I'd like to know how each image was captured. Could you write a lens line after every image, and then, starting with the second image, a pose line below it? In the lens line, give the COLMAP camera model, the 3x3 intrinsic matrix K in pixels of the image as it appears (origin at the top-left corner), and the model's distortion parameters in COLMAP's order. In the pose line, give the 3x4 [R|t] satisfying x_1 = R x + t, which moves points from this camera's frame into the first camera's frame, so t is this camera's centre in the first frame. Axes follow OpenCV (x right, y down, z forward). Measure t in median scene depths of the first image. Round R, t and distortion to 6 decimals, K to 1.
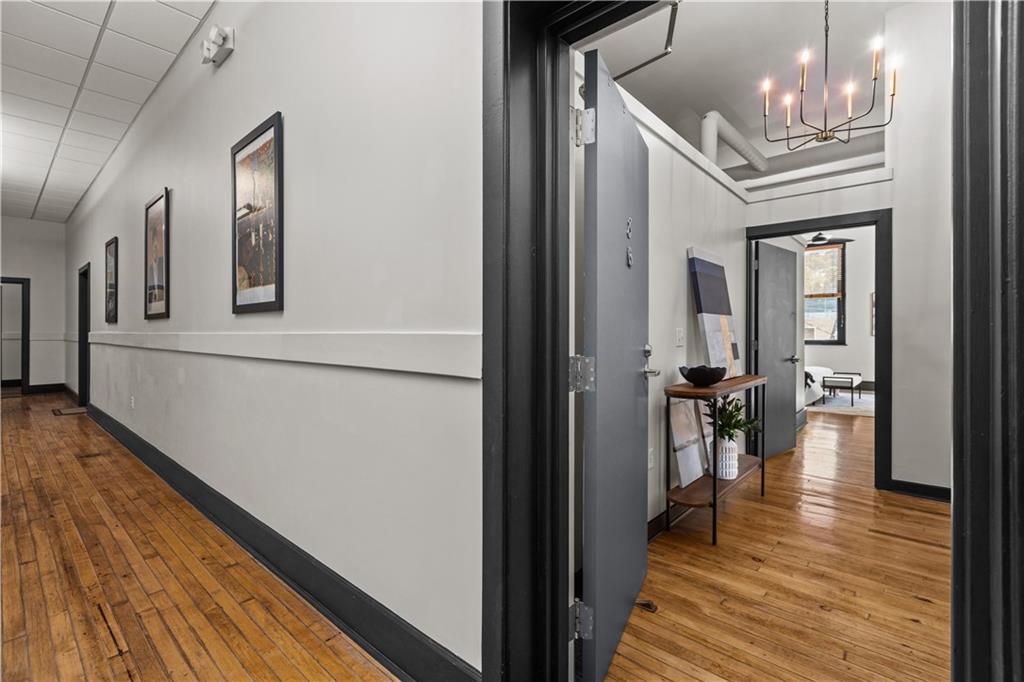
lens RADIAL K [[465.8, 0, 512.7], [0, 465.8, 334.1], [0, 0, 1]] dist [-0.002069, -0.000842]
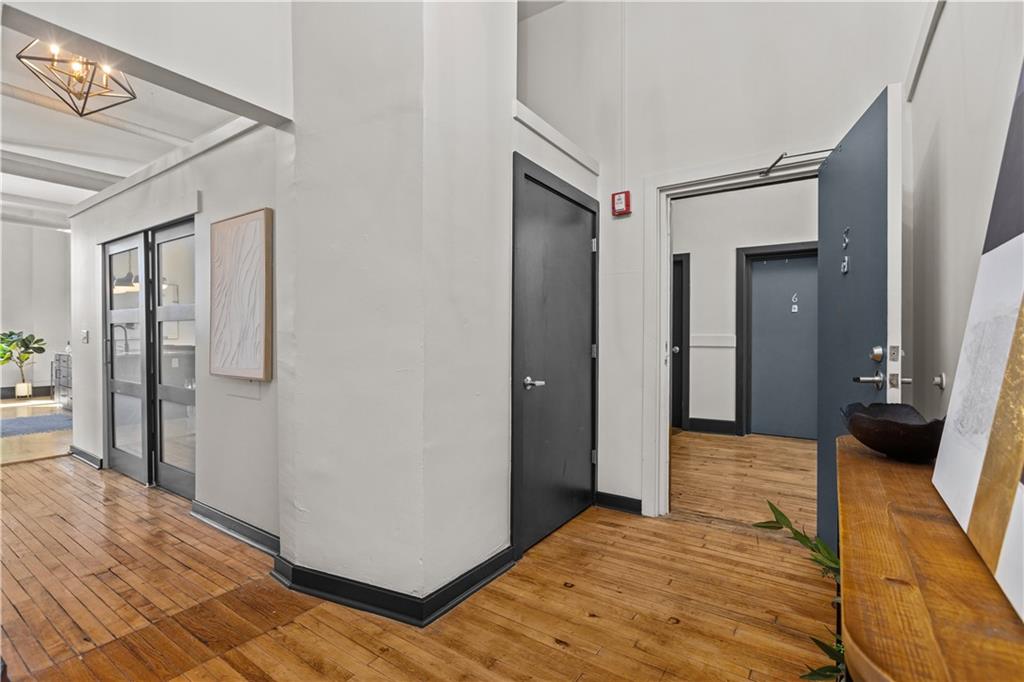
lens RADIAL K [[469.3, 0, 512.3], [0, 469.3, 333.8], [0, 0, 1]] dist [-0.003908, -0.000135]
pose [[-0.991610, -0.003690, -0.129213, 1.109192], [-0.003772, 0.999993, 0.000386, 0.003339], [0.129211, 0.000870, -0.991617, 1.876259]]
